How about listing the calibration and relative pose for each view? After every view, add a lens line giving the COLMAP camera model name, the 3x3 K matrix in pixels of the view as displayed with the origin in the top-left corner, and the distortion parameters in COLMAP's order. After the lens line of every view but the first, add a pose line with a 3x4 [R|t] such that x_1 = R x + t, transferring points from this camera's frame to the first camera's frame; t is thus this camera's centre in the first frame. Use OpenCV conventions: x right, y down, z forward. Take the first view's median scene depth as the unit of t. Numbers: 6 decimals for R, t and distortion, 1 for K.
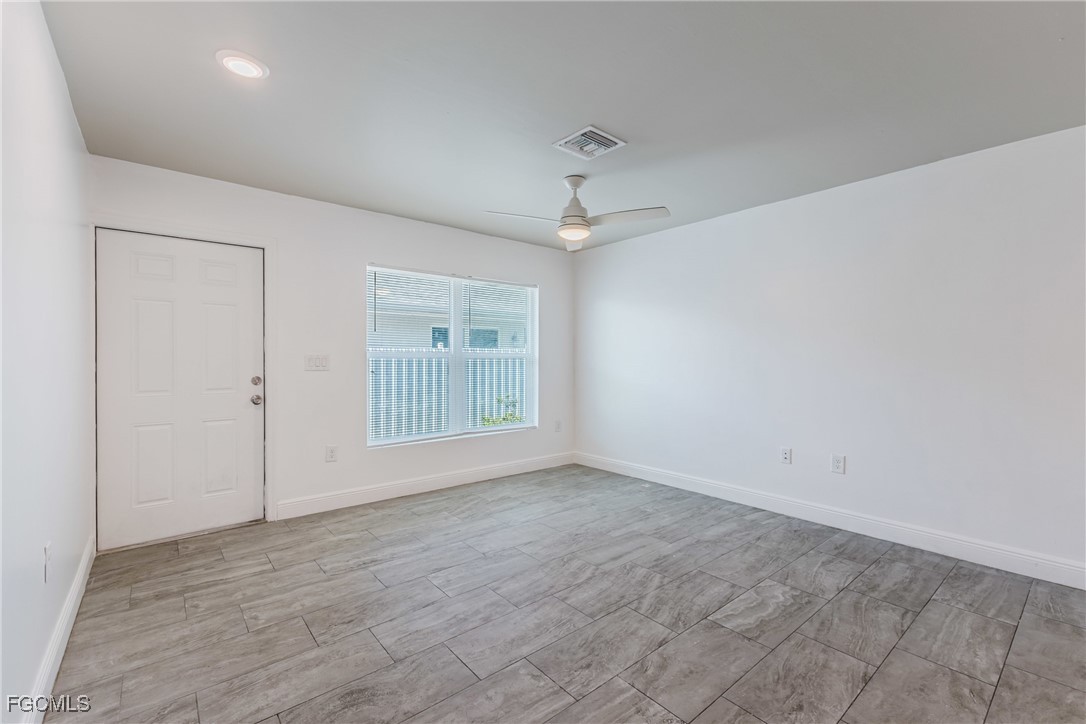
lens RADIAL K [[466.1, 0, 546.2], [0, 466.1, 361.1], [0, 0, 1]] dist [0.008990, -0.000066]
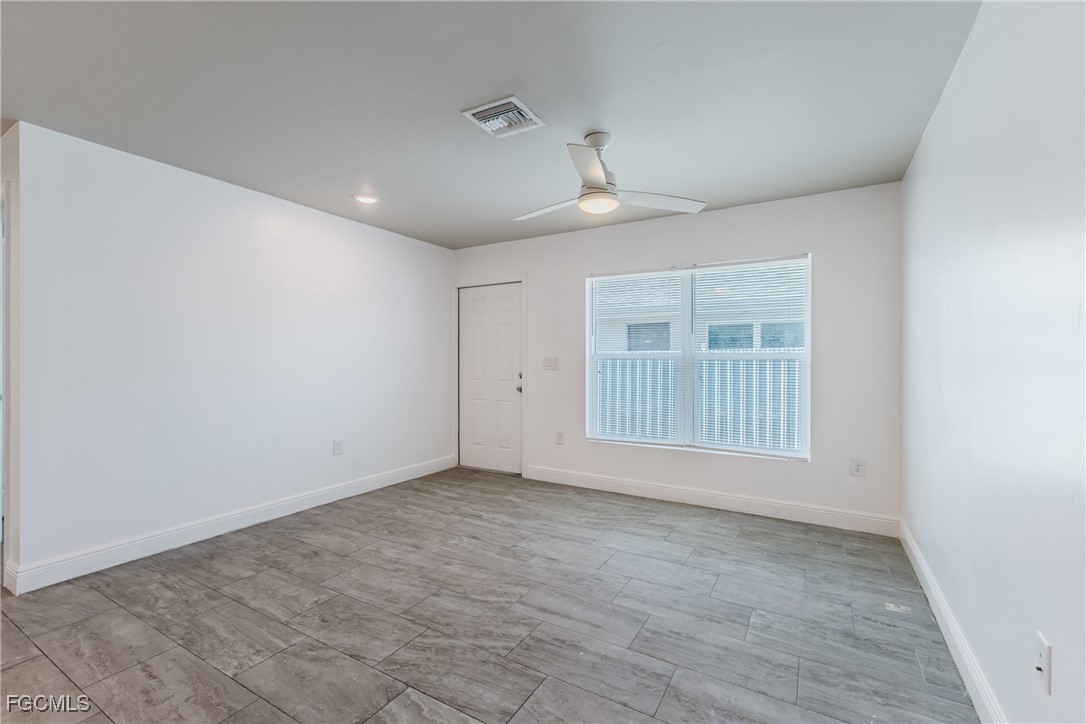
lens RADIAL K [[466.1, 0, 546.2], [0, 466.1, 361.1], [0, 0, 1]] dist [0.008990, -0.000066]
pose [[0.337507, 0.002554, -0.941320, 0.741652], [-0.007155, 0.999974, 0.000147, -0.002758], [0.941296, 0.006686, 0.337516, 0.602132]]
